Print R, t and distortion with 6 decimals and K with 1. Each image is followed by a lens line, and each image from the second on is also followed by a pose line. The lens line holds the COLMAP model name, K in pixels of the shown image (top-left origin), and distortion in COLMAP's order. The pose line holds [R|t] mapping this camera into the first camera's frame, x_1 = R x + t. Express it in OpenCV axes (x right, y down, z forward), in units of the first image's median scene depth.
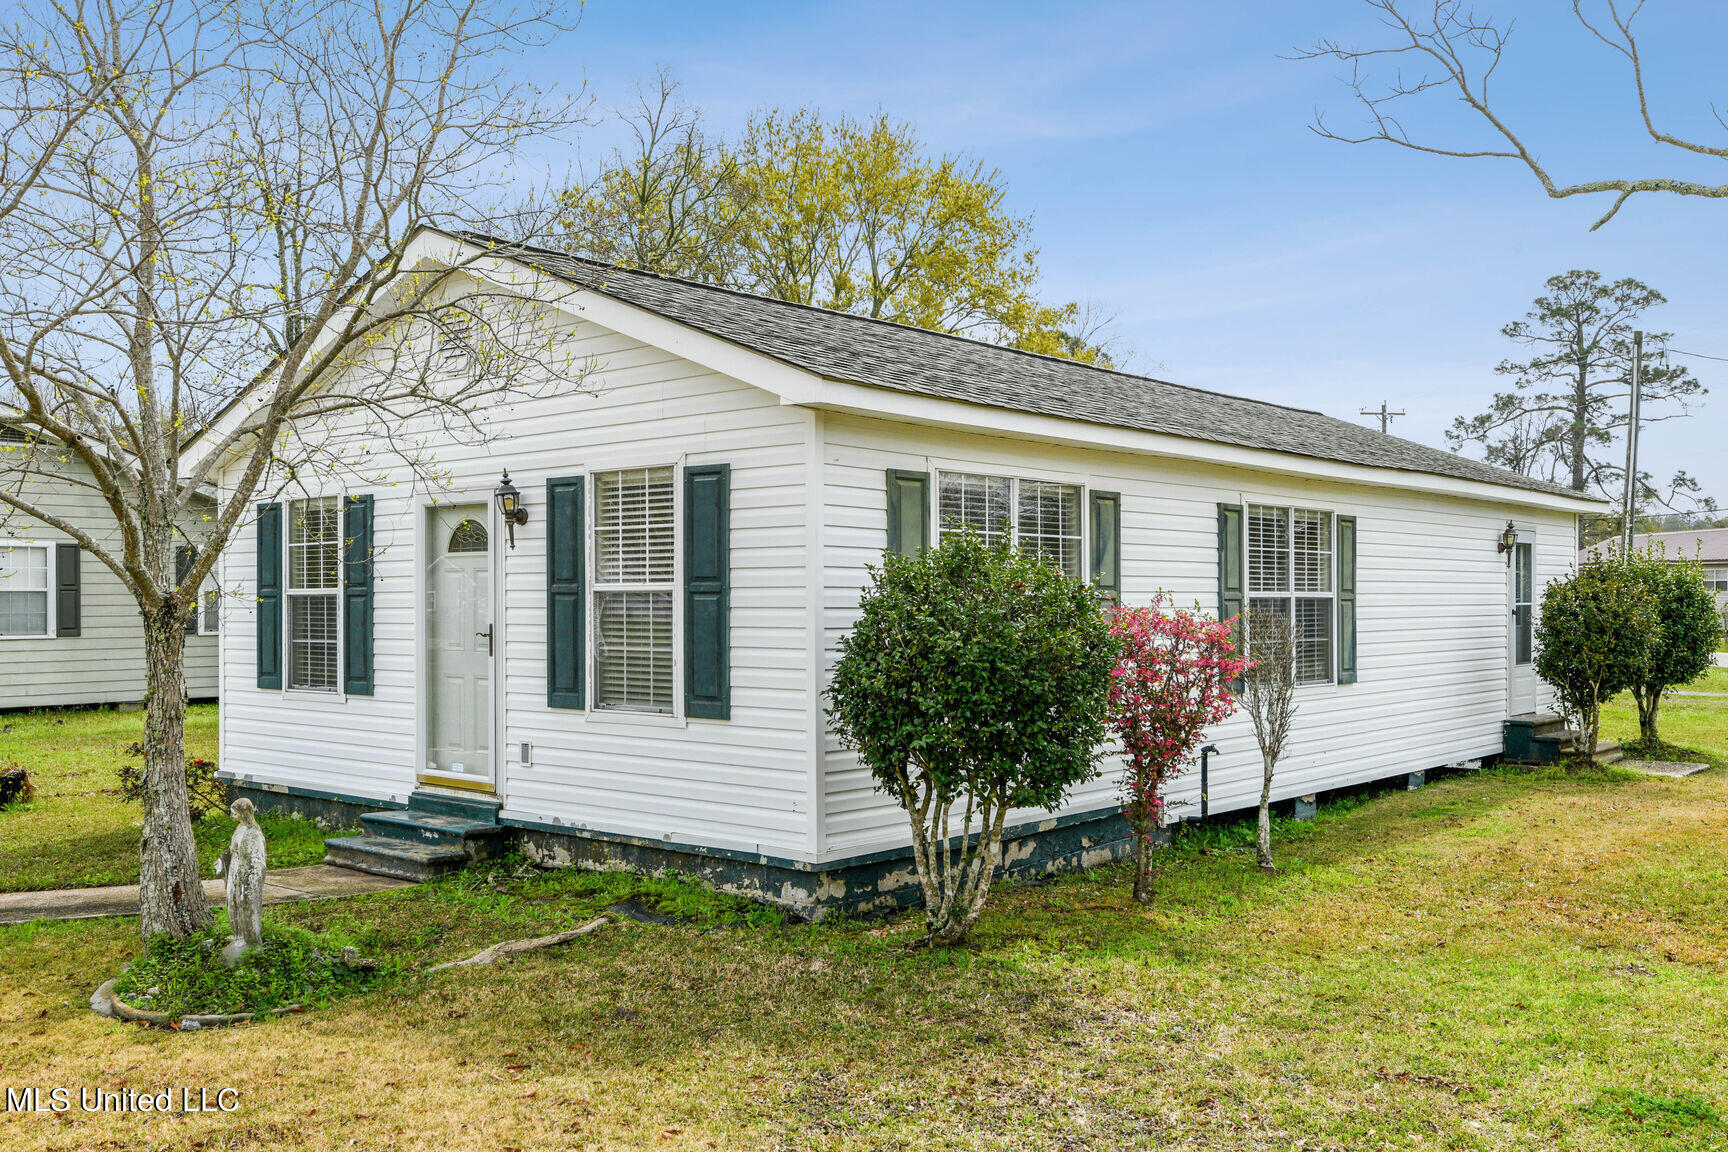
lens RADIAL K [[1589.4, 0, 863.6], [0, 1589.4, 578.7], [0, 0, 1]] dist [0.004551, 0.000417]
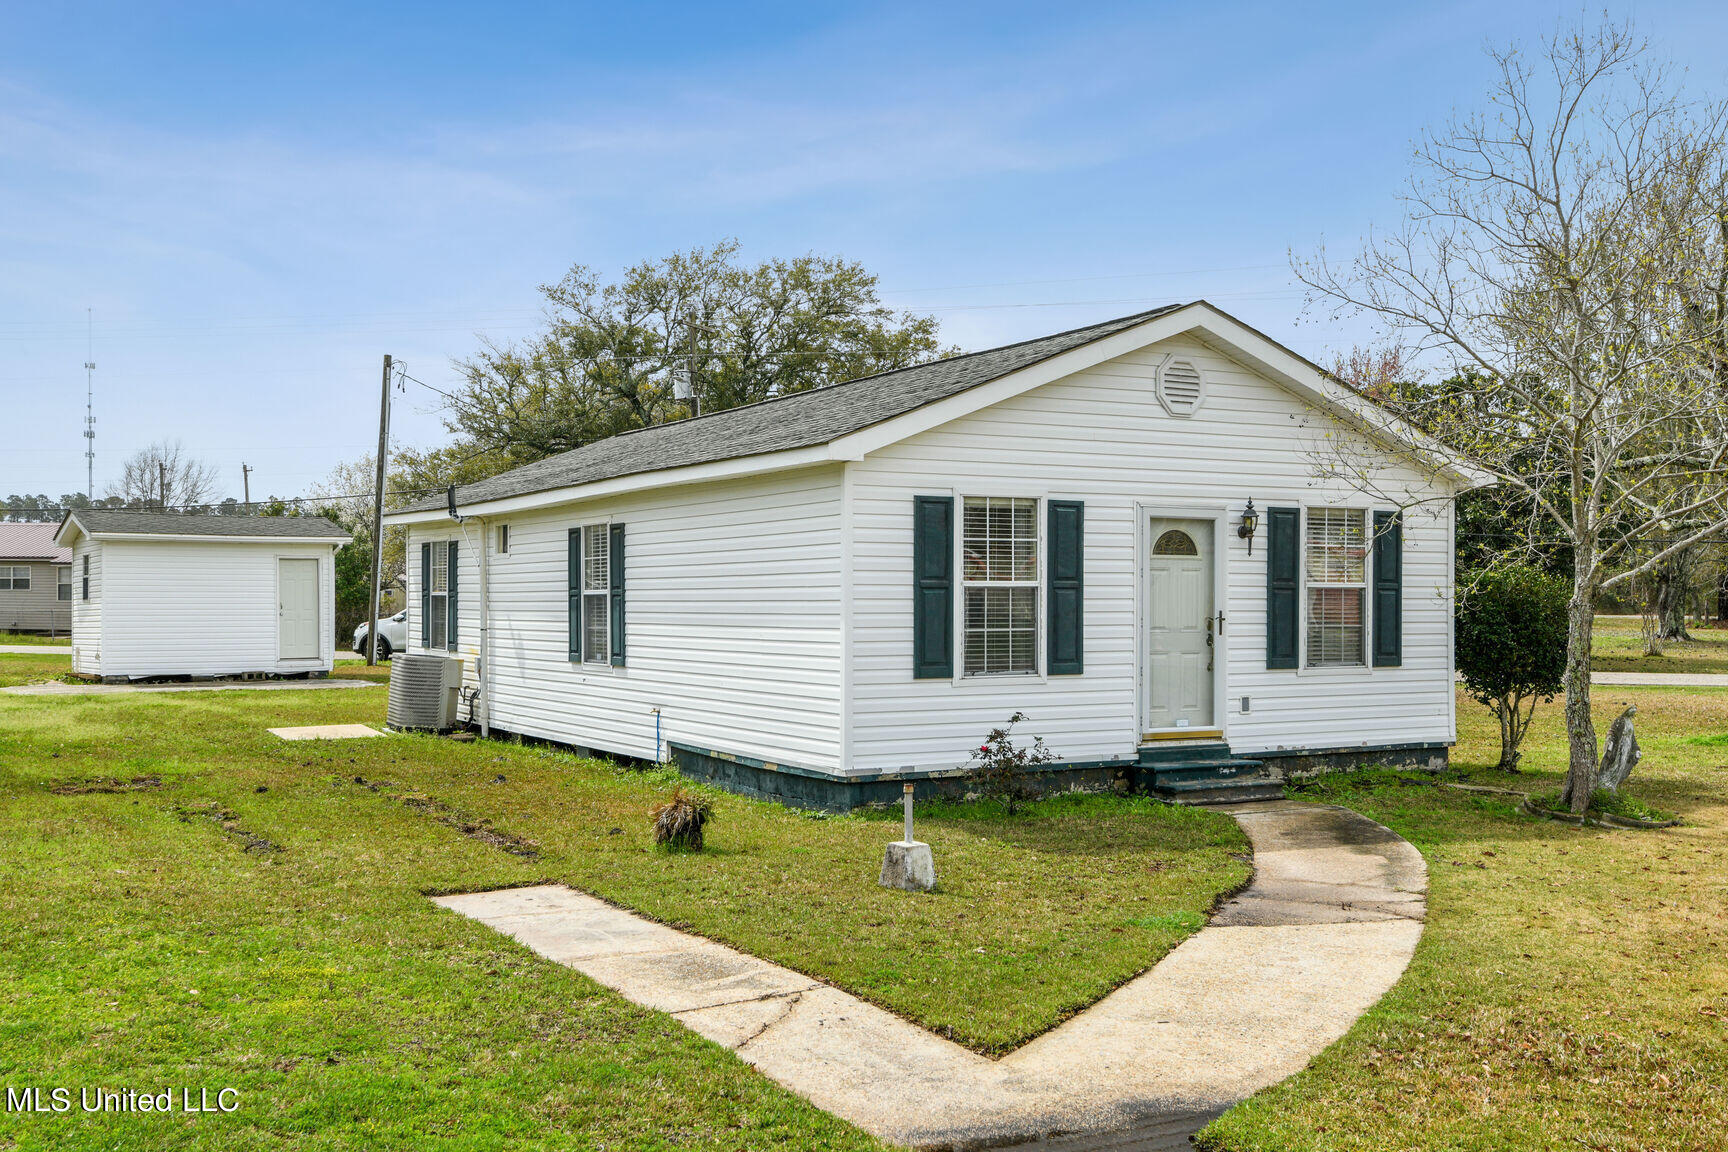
lens RADIAL K [[1749.9, 0, 863.7], [0, 1749.9, 579.8], [0, 0, 1]] dist [-0.017685, 0.000000]
pose [[0.340690, 0.012880, 0.940087, -1.771700], [-0.012989, 0.999875, -0.008992, 0.020162], [-0.940086, -0.009147, 0.340815, 0.806204]]
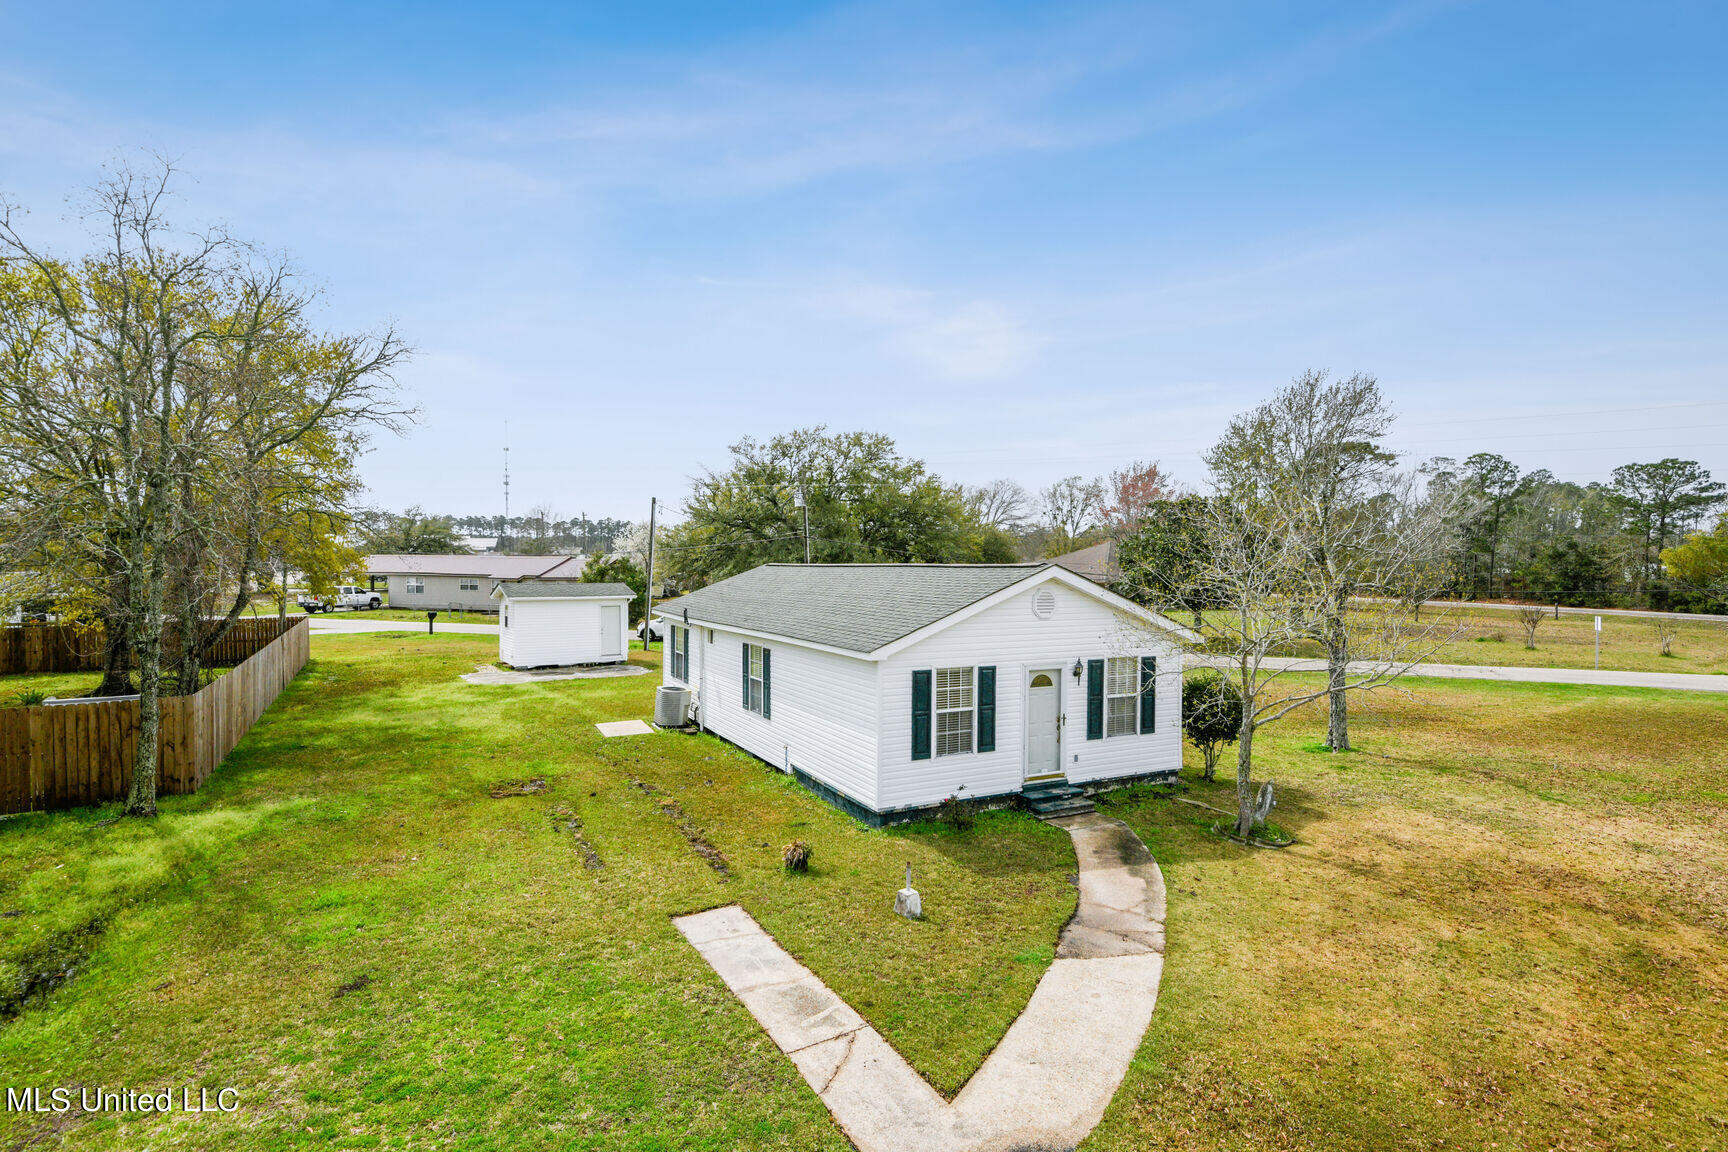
lens RADIAL K [[866.3, 0, 861.9], [0, 866.3, 577.4], [0, 0, 1]] dist [0.020382, -0.000136]
pose [[0.368728, -0.007889, 0.929504, -1.781787], [-0.017616, 0.999725, 0.015473, -0.226427], [-0.929370, -0.022079, 0.368487, 0.805944]]
